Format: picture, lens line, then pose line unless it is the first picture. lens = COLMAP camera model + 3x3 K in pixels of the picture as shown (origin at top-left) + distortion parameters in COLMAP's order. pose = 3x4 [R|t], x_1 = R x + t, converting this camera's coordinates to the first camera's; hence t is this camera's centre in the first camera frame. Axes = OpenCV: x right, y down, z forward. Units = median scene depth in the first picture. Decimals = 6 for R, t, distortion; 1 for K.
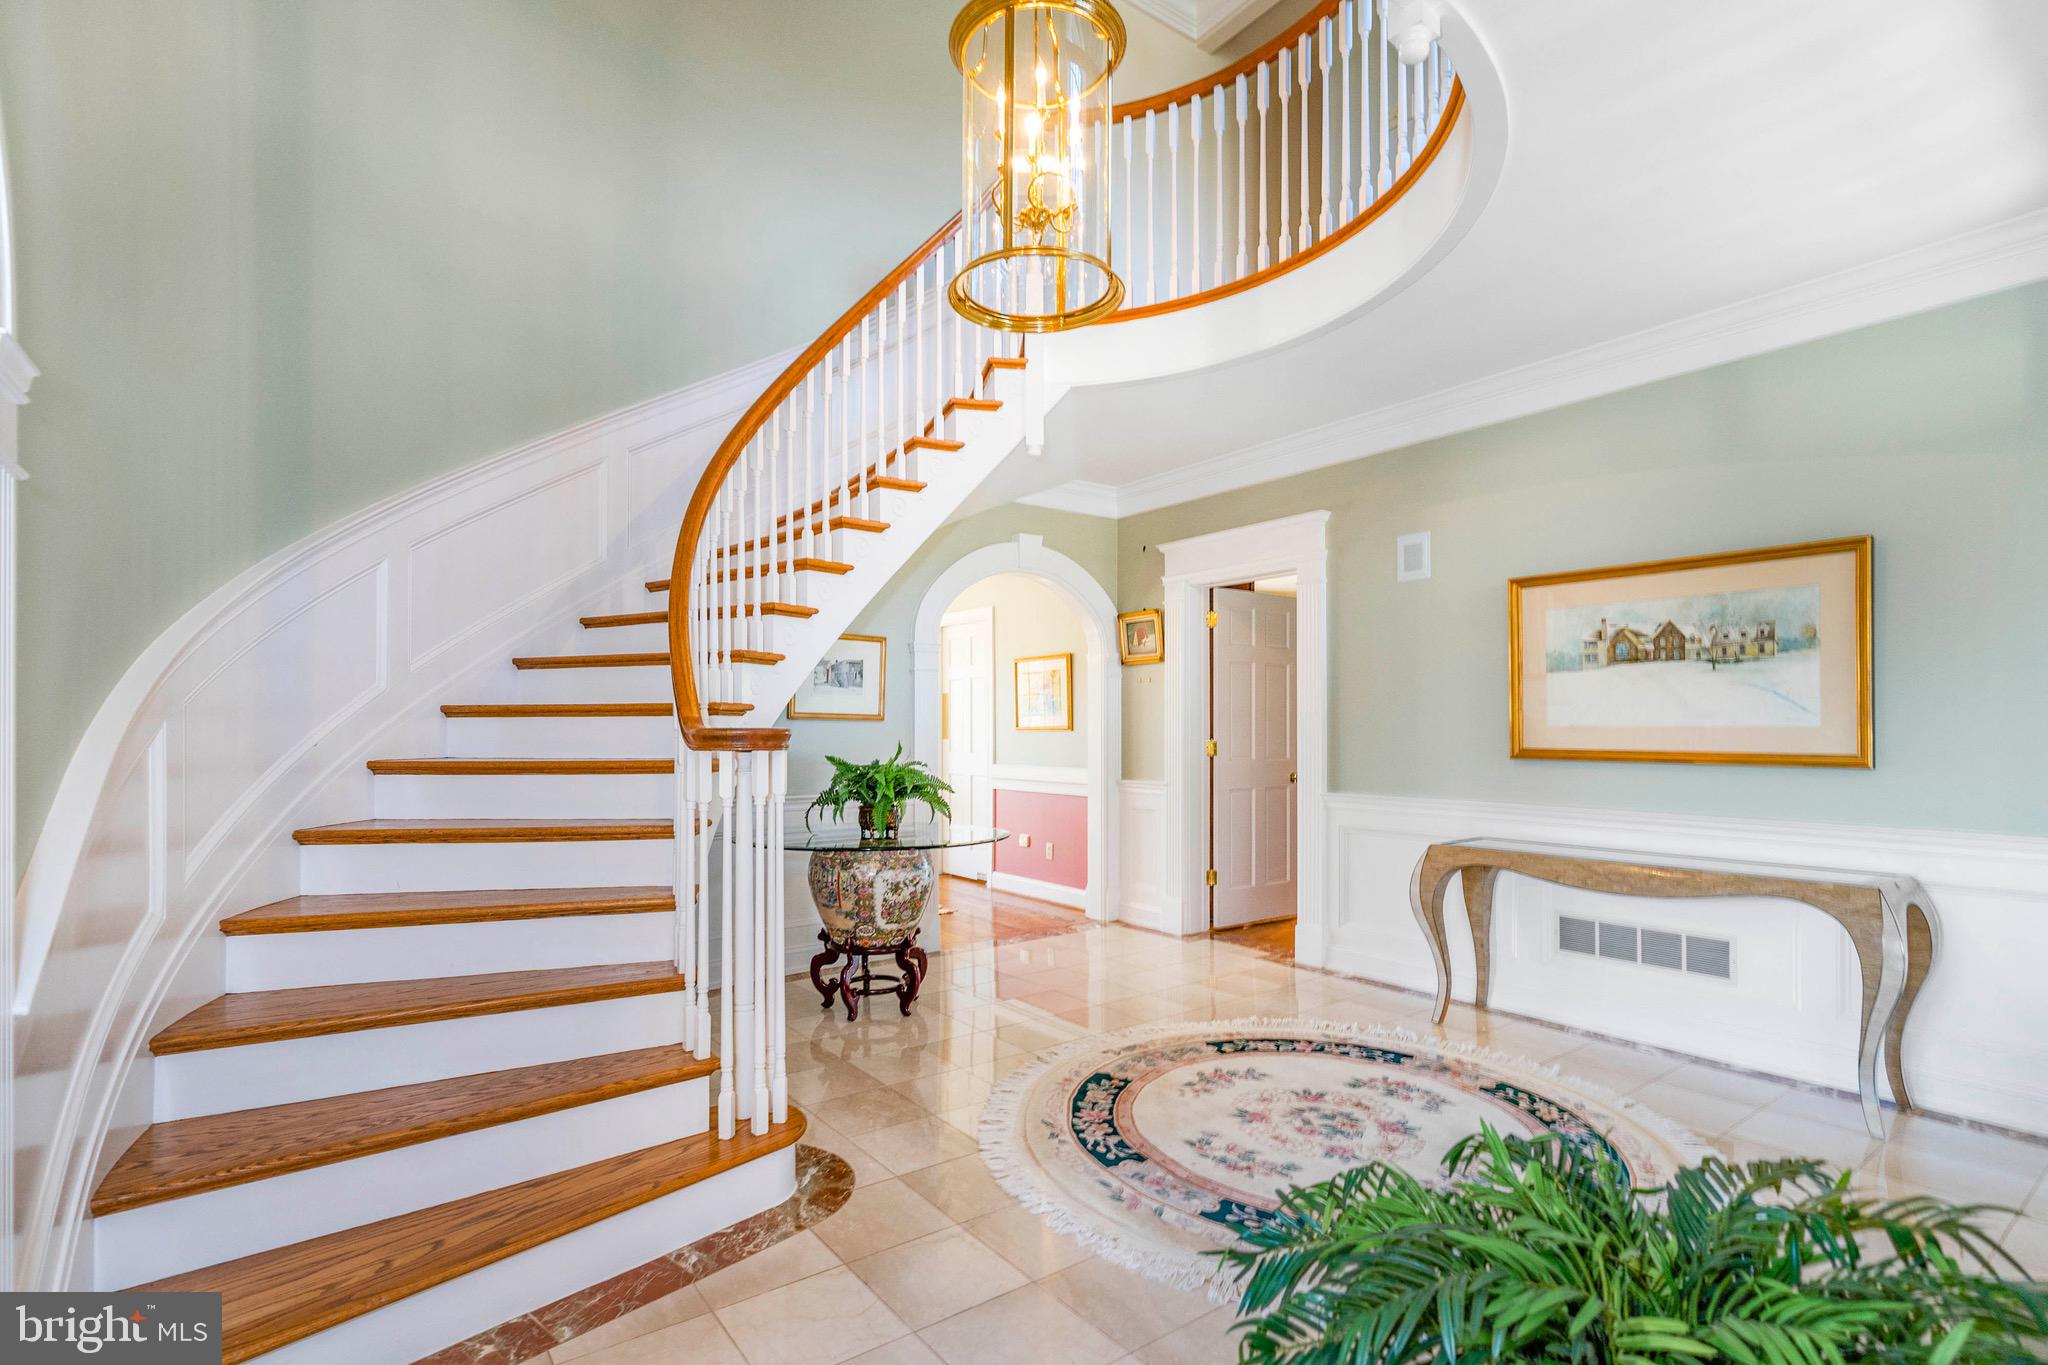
lens RADIAL K [[946.7, 0, 1040.0], [0, 946.7, 725.2], [0, 0, 1]] dist [-0.010858, 0.000786]
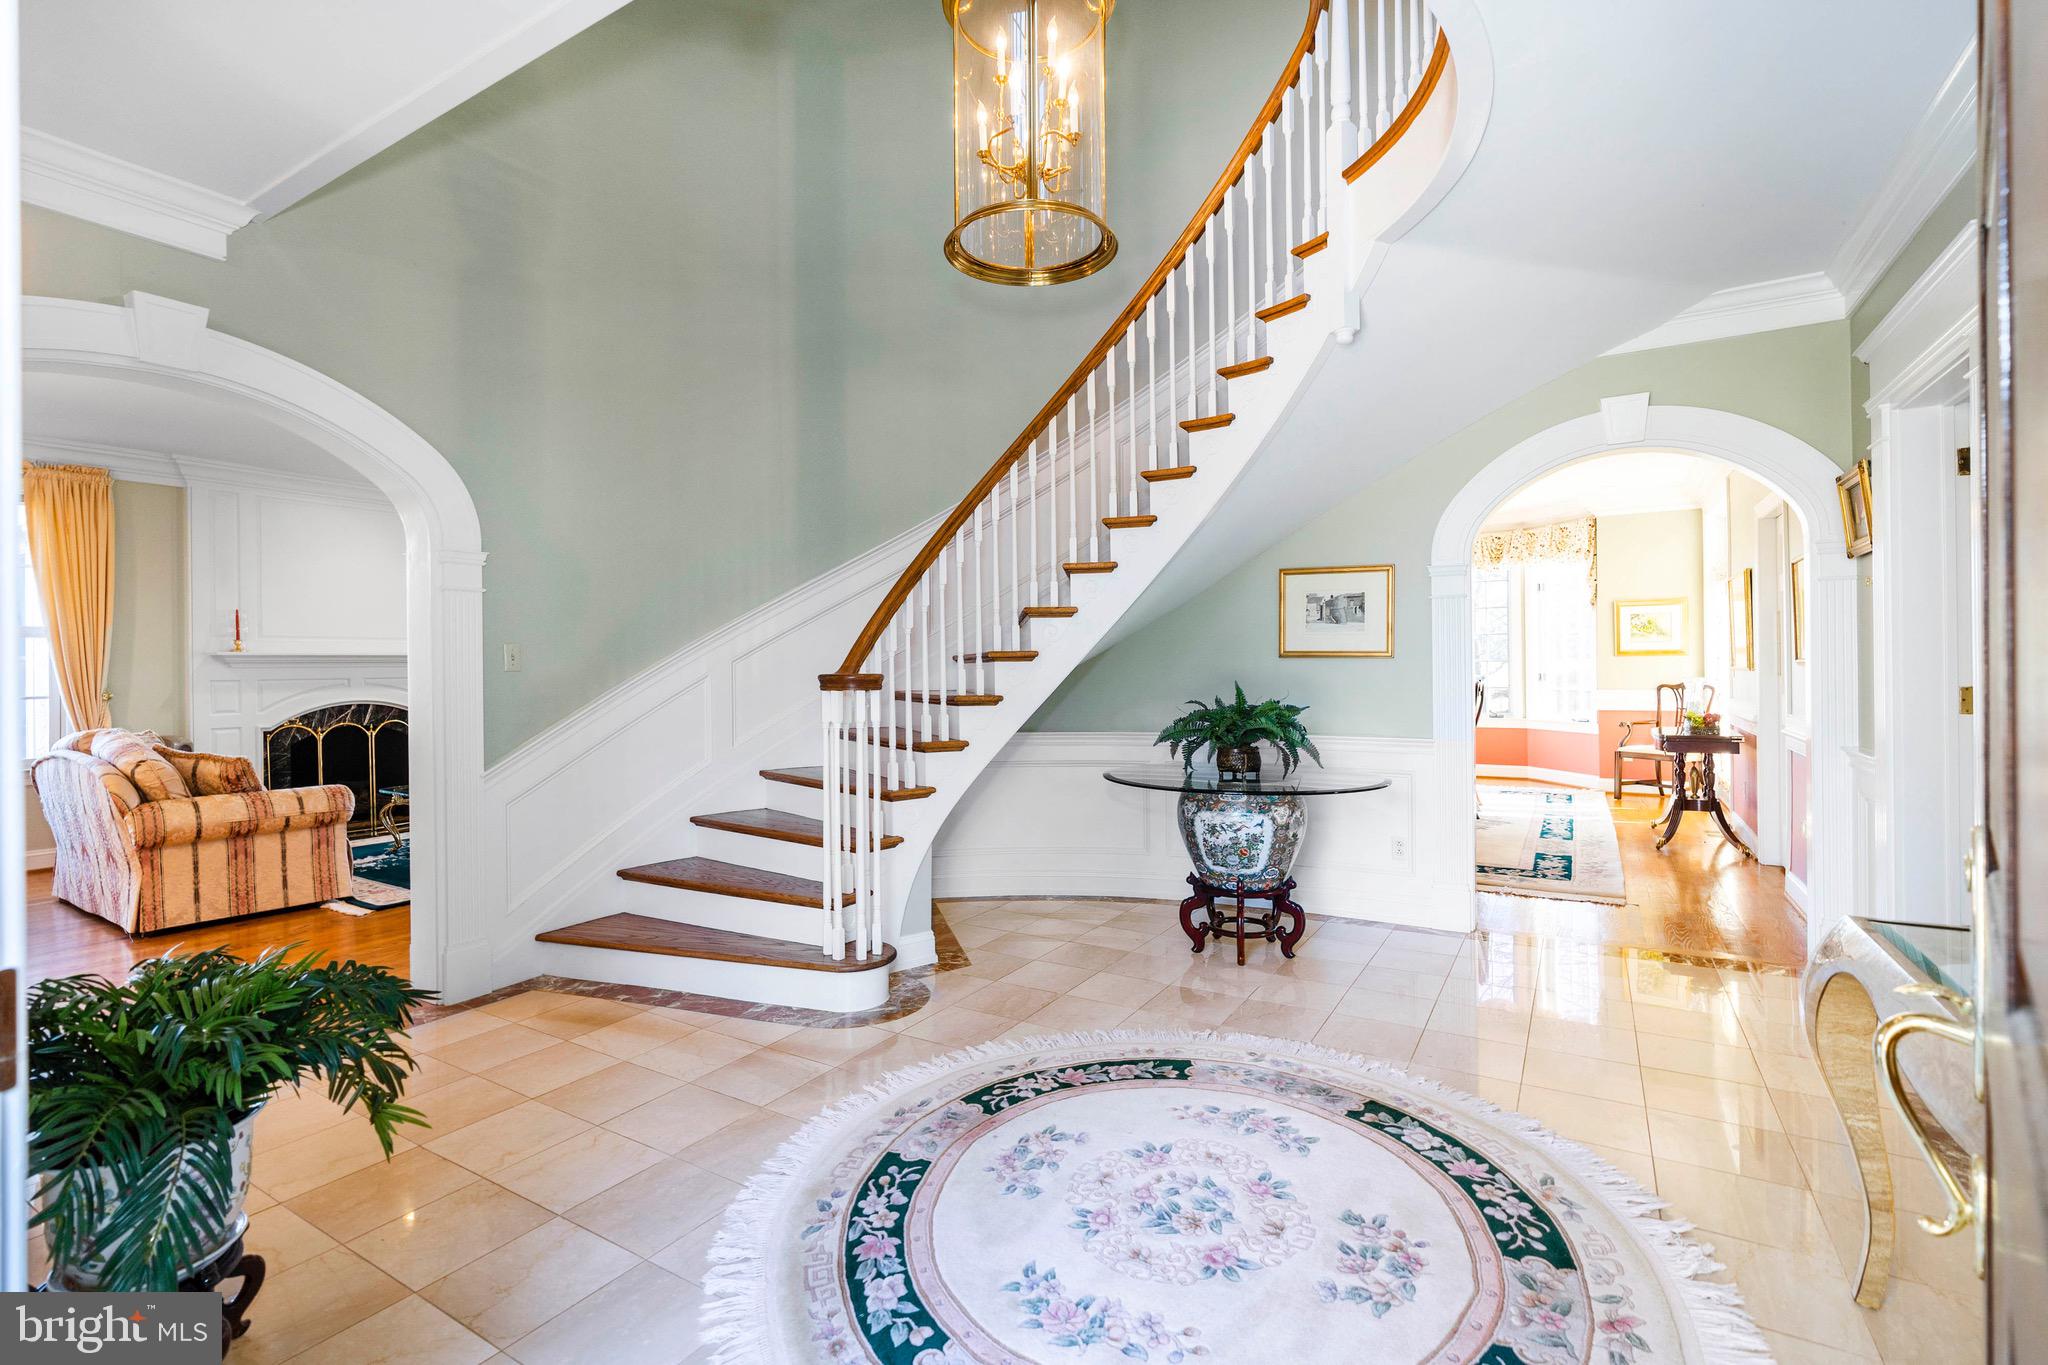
lens RADIAL K [[946.7, 0, 1036.6], [0, 946.7, 675.5], [0, 0, 1]] dist [-0.010858, 0.000786]
pose [[0.372893, 0.000002, -0.927874, 0.882877], [0.017645, 0.999819, 0.007093, -0.000352], [0.927707, -0.019017, 0.372825, 0.585184]]
